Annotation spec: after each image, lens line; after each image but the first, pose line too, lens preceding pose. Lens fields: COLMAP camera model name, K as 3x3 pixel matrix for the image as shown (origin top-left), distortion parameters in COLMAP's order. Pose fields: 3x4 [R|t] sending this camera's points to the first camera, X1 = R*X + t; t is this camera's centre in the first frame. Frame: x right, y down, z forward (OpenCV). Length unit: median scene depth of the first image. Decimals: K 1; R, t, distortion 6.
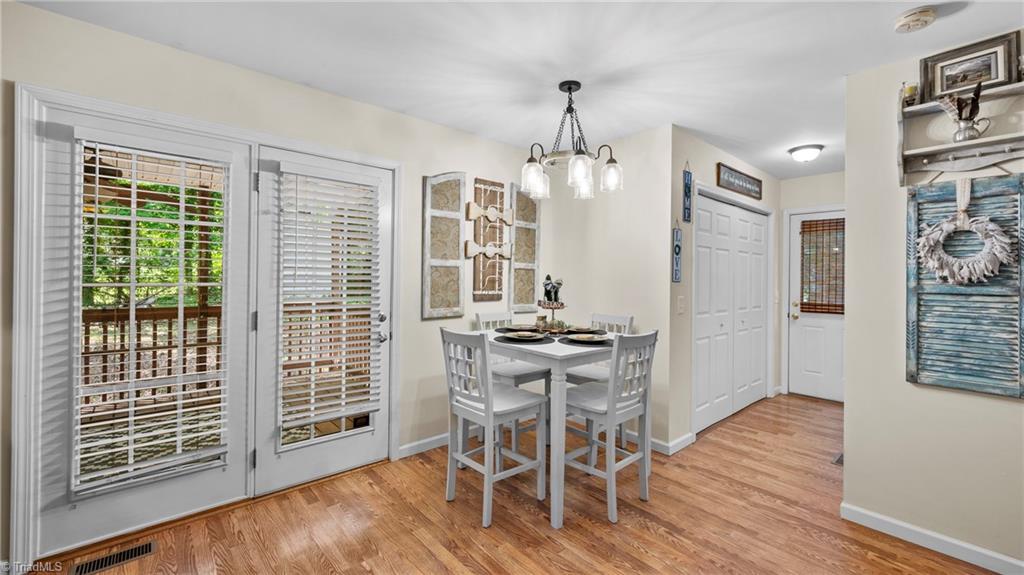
lens RADIAL K [[415.5, 0, 514.4], [0, 415.5, 267.8], [0, 0, 1]] dist [-0.001552, -0.000160]
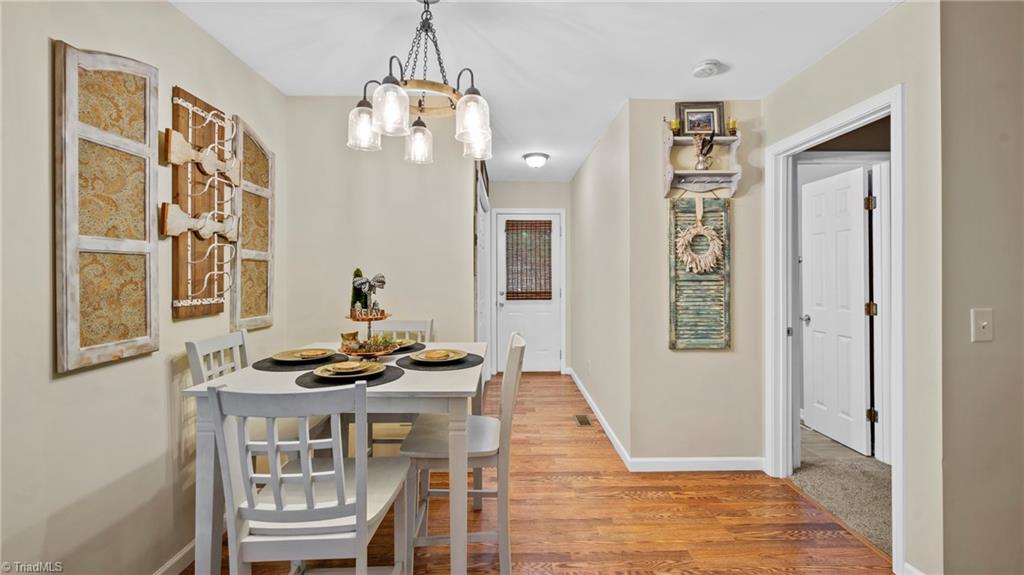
lens RADIAL K [[415.5, 0, 514.4], [0, 415.5, 267.8], [0, 0, 1]] dist [-0.001552, -0.000160]
pose [[0.646100, -0.005913, 0.763230, -0.242106], [-0.007050, 0.999881, 0.013715, 0.004048], [-0.763220, -0.014242, 0.645981, 0.364070]]
